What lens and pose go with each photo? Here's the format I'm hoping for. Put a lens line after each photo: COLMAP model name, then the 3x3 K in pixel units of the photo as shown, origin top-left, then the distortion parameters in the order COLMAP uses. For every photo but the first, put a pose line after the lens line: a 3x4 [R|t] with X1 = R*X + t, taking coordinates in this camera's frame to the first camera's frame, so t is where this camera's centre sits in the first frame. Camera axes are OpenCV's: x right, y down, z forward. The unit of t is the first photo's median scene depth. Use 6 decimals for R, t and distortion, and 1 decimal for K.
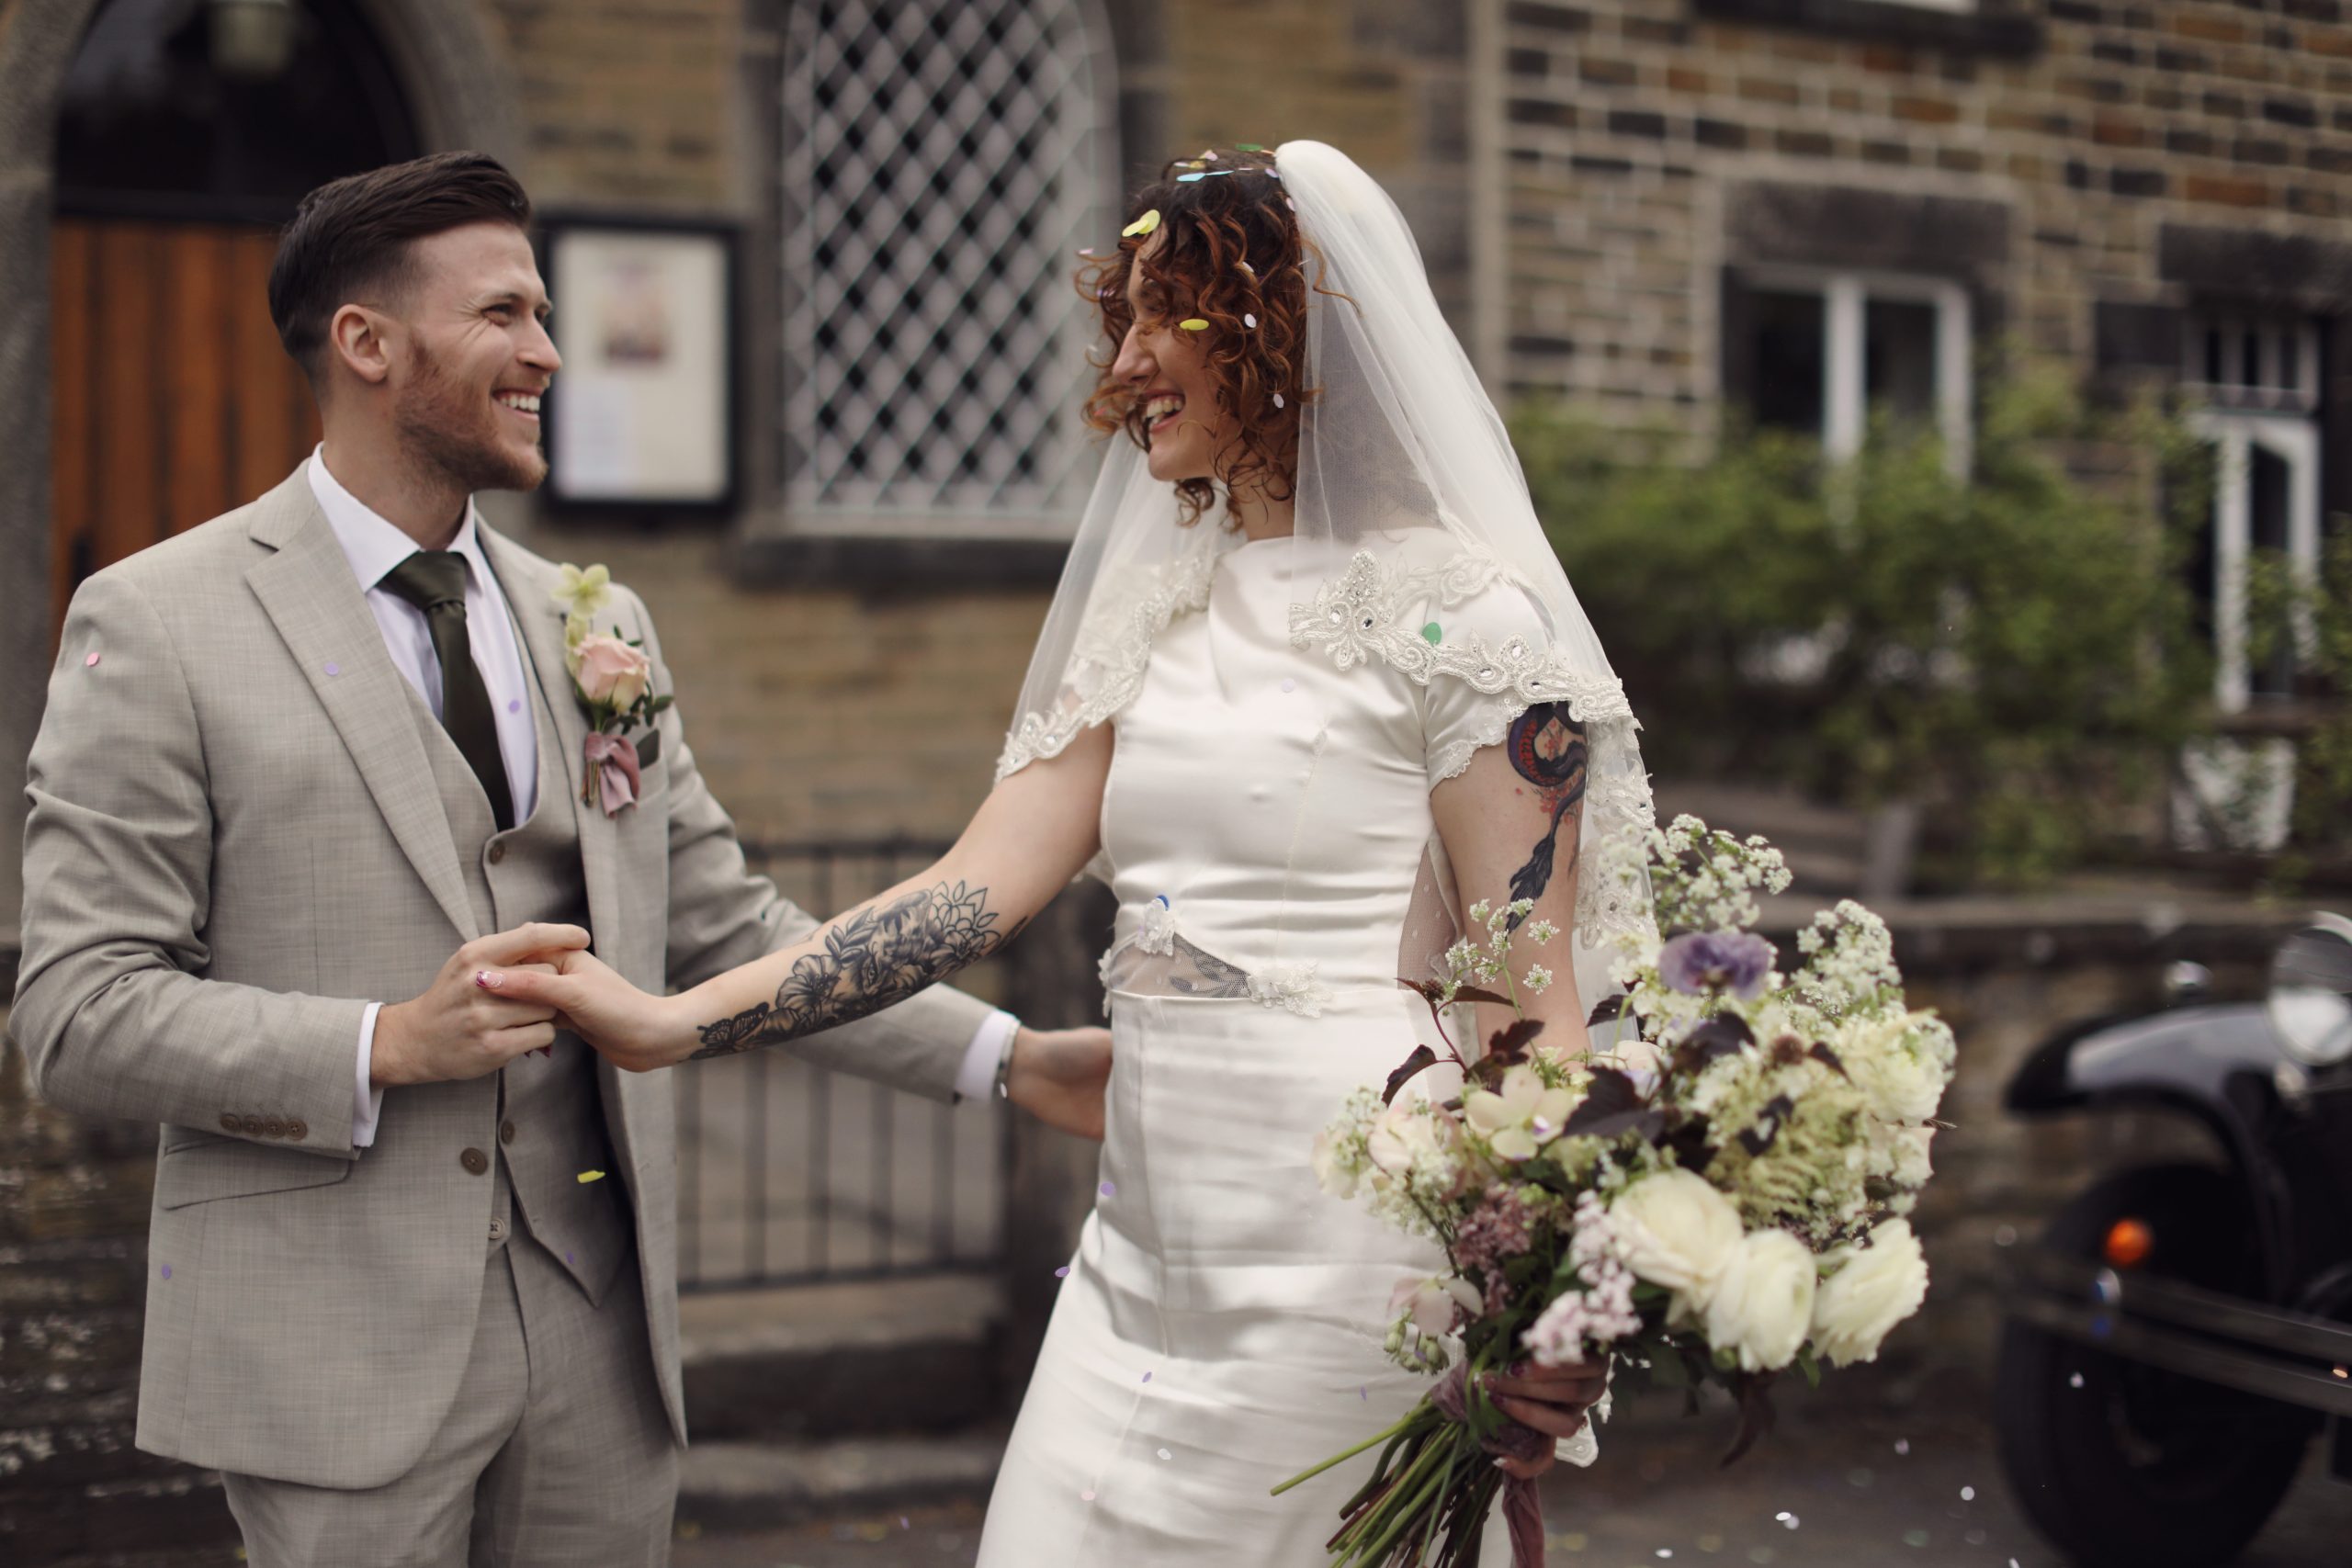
lens RADIAL K [[3451.7, 0, 1103.0], [0, 3451.7, 818.4], [0, 0, 1]] dist [-0.096073, 0.000000]
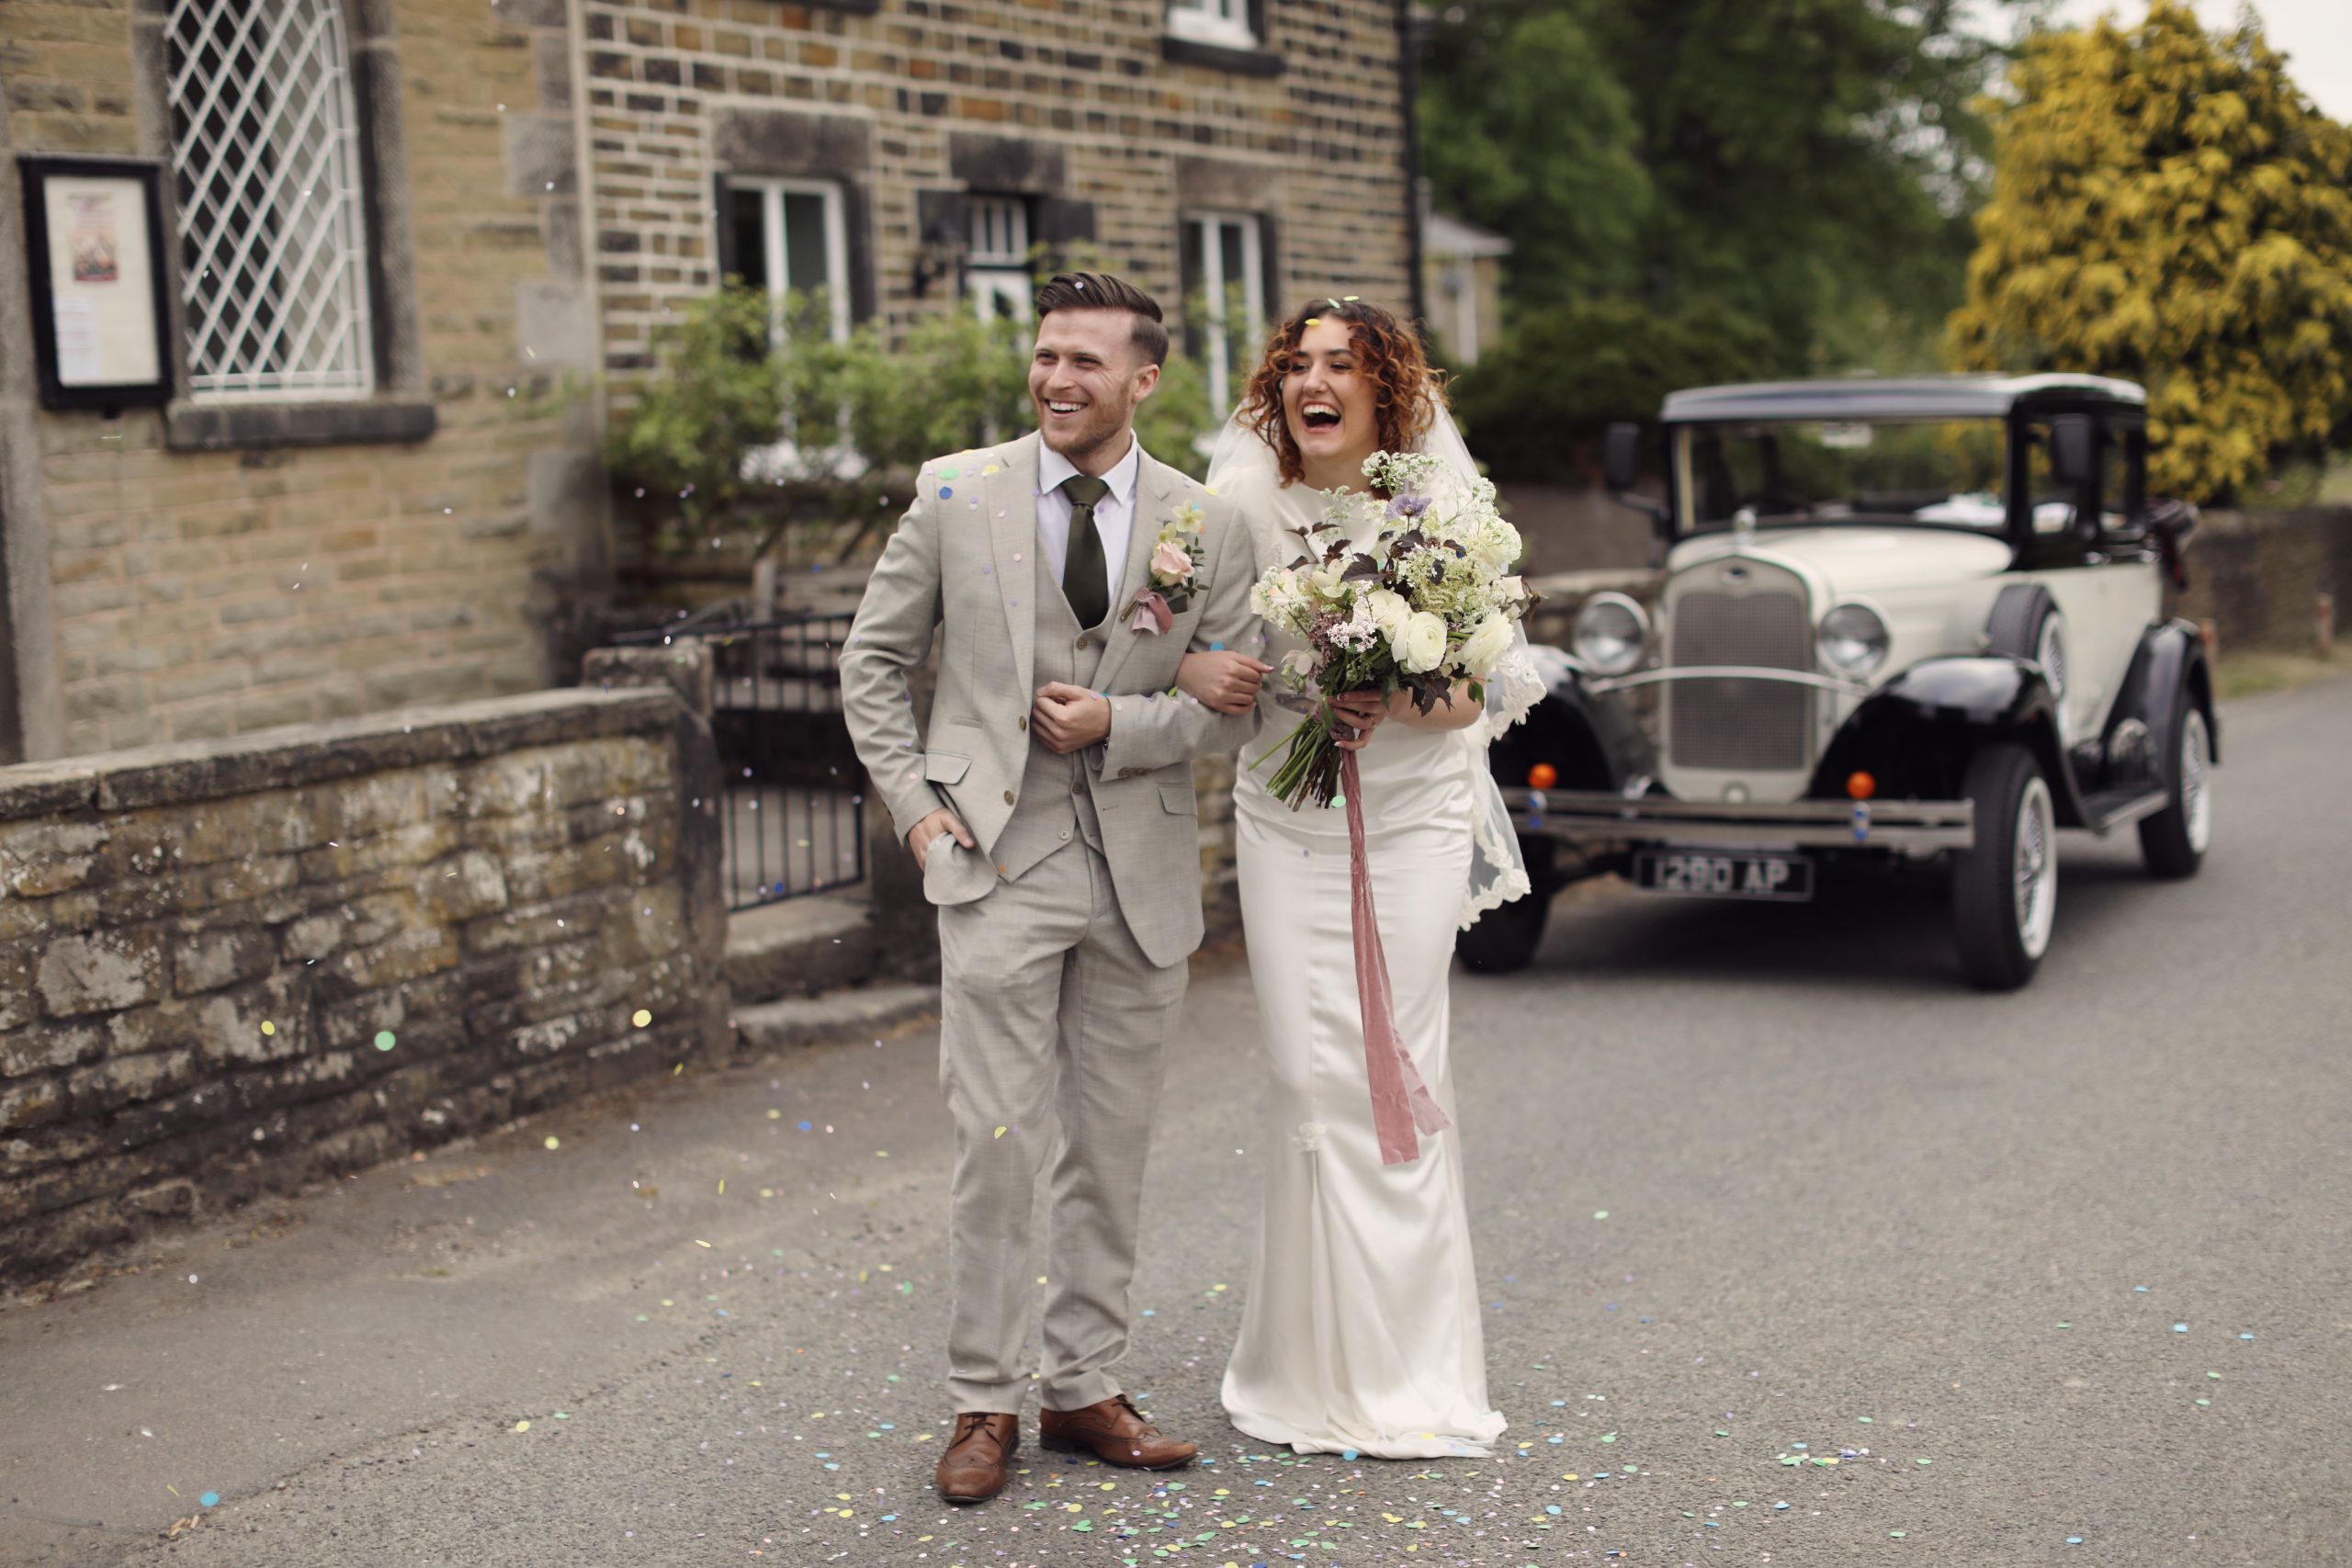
lens RADIAL K [[3451.7, 0, 1156.4], [0, 3451.7, 789.9], [0, 0, 1]] dist [-0.096073, 0.000000]
pose [[0.829866, -0.099619, 0.548998, -0.490714], [0.069485, 0.994724, 0.075466, -0.013489], [-0.553619, -0.024479, 0.832410, -0.243453]]
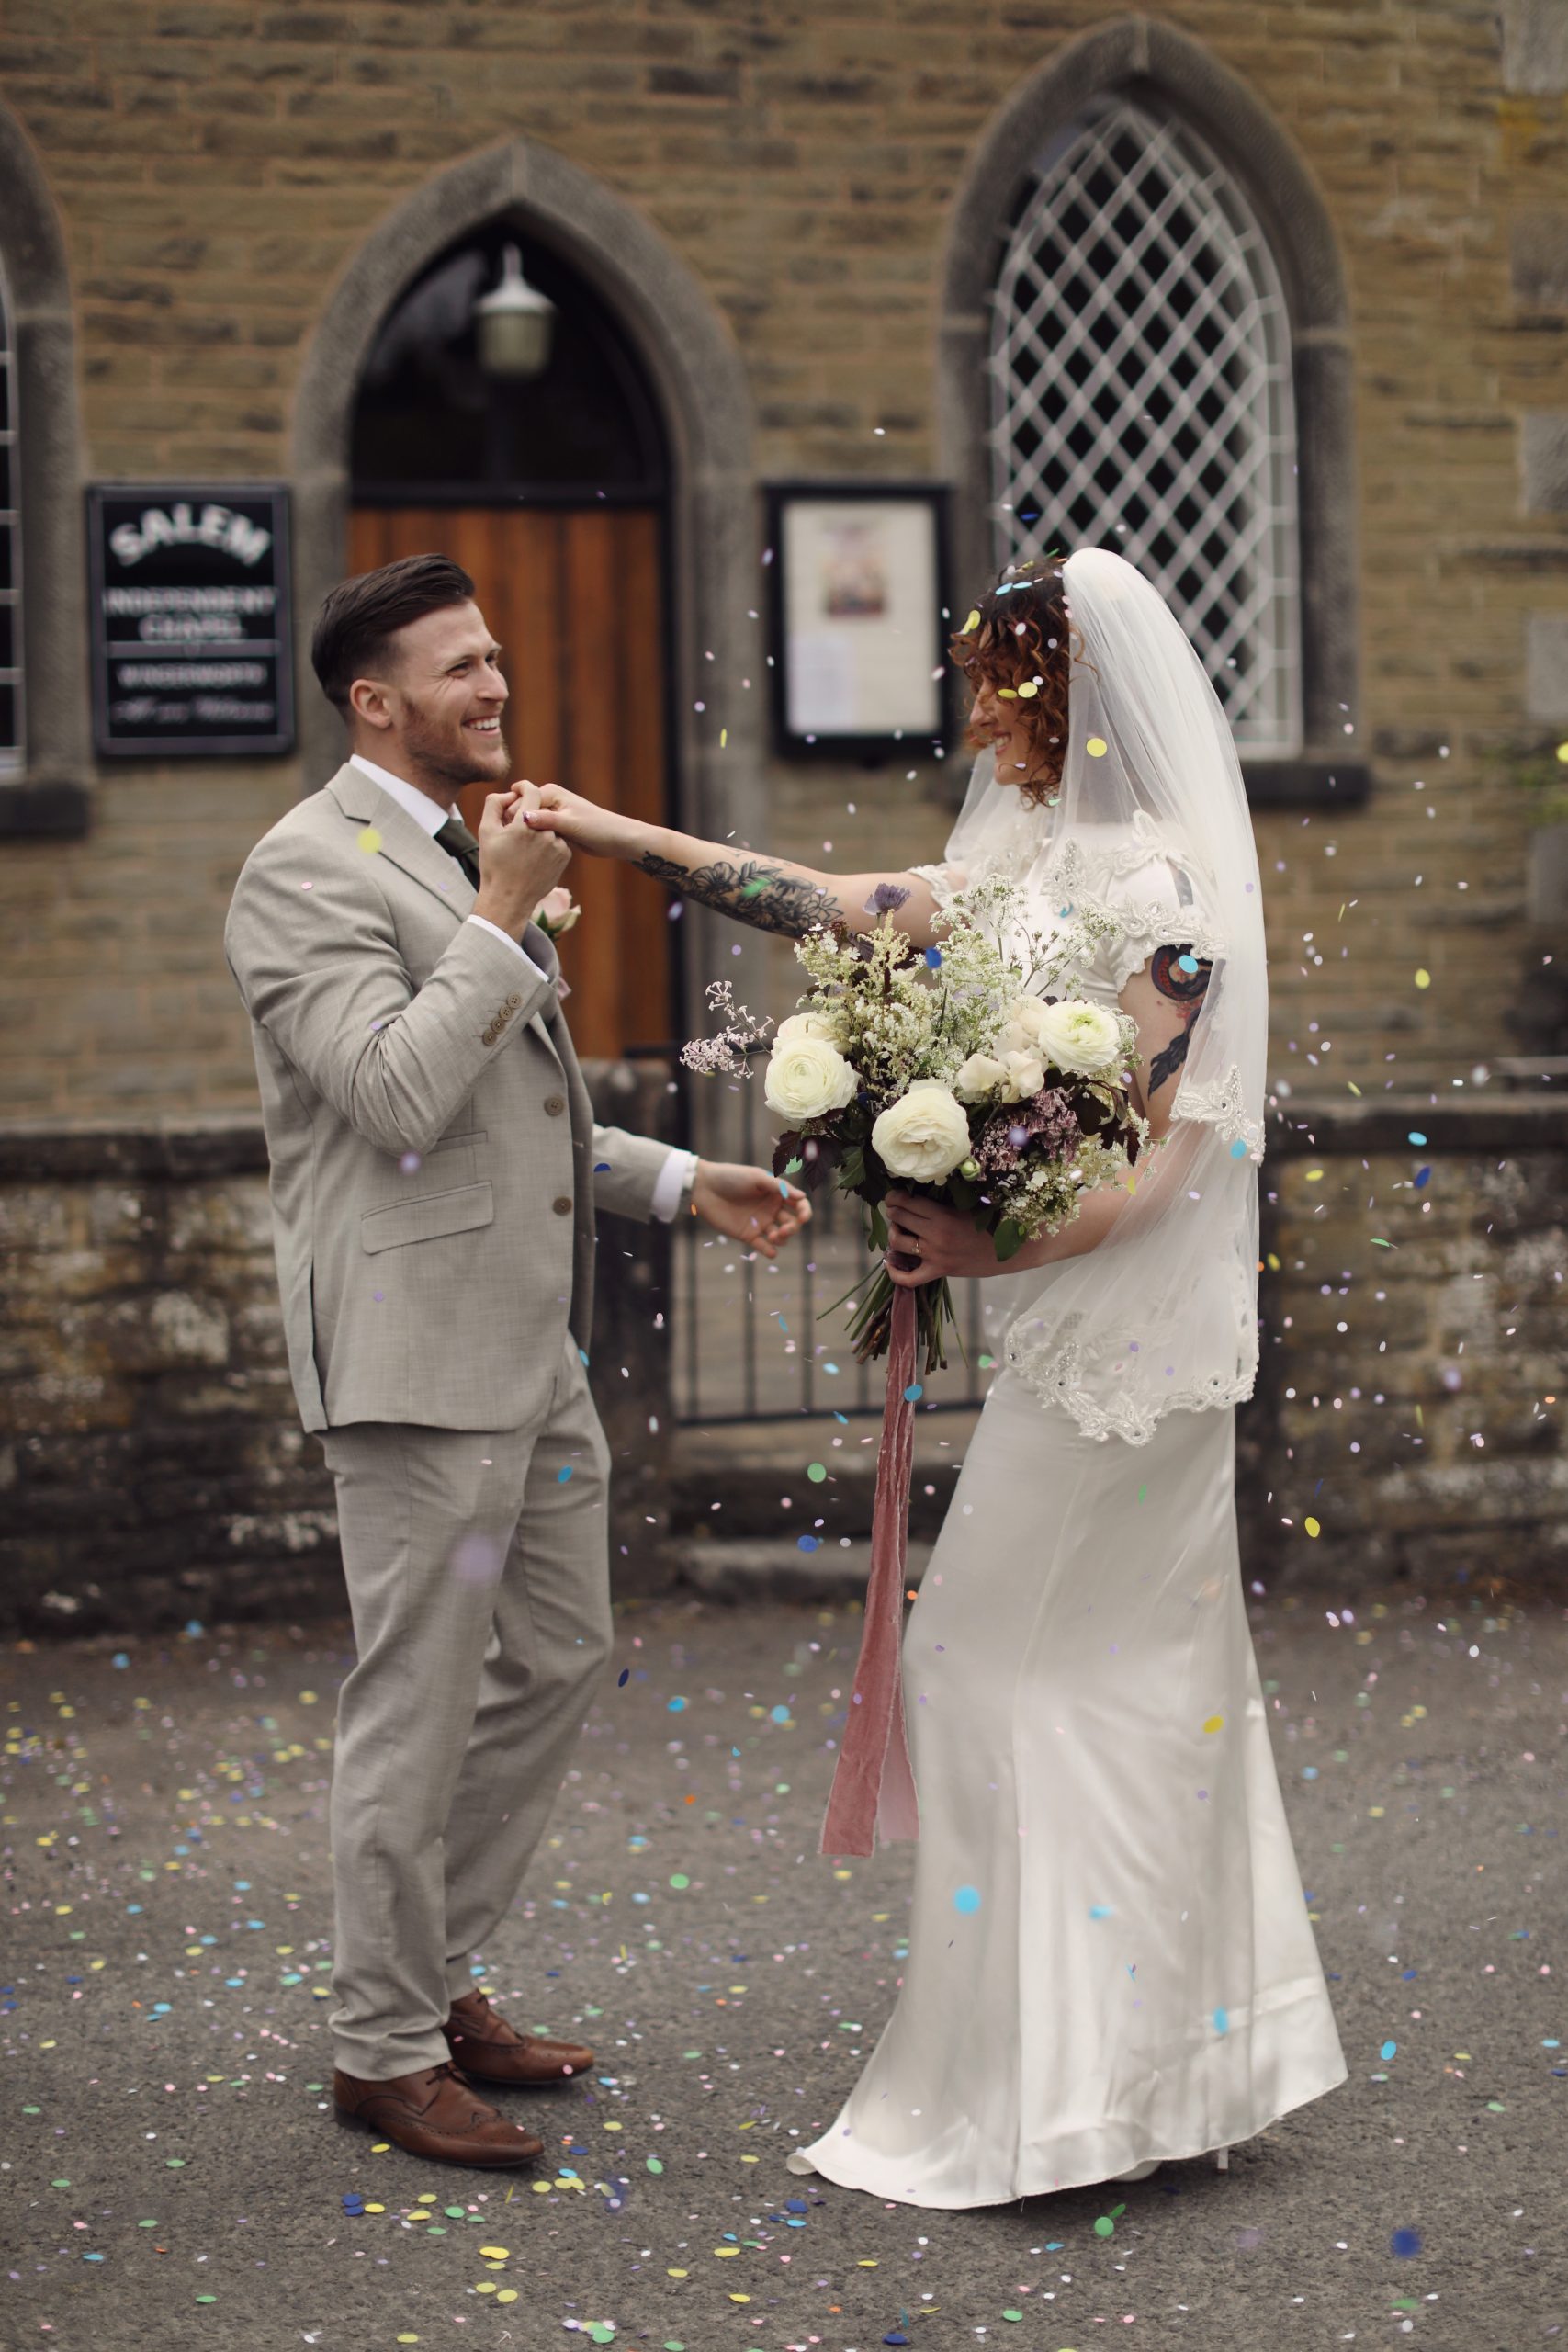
lens RADIAL K [[3451.7, 0, 735.2], [0, 3451.7, 1112.9], [0, 0, 1]] dist [-0.096073, 0.000000]
pose [[0.977951, -0.004684, -0.208780, 0.057383], [0.010576, 0.999576, 0.027114, -0.000712], [0.208564, -0.028724, 0.977587, -0.109173]]
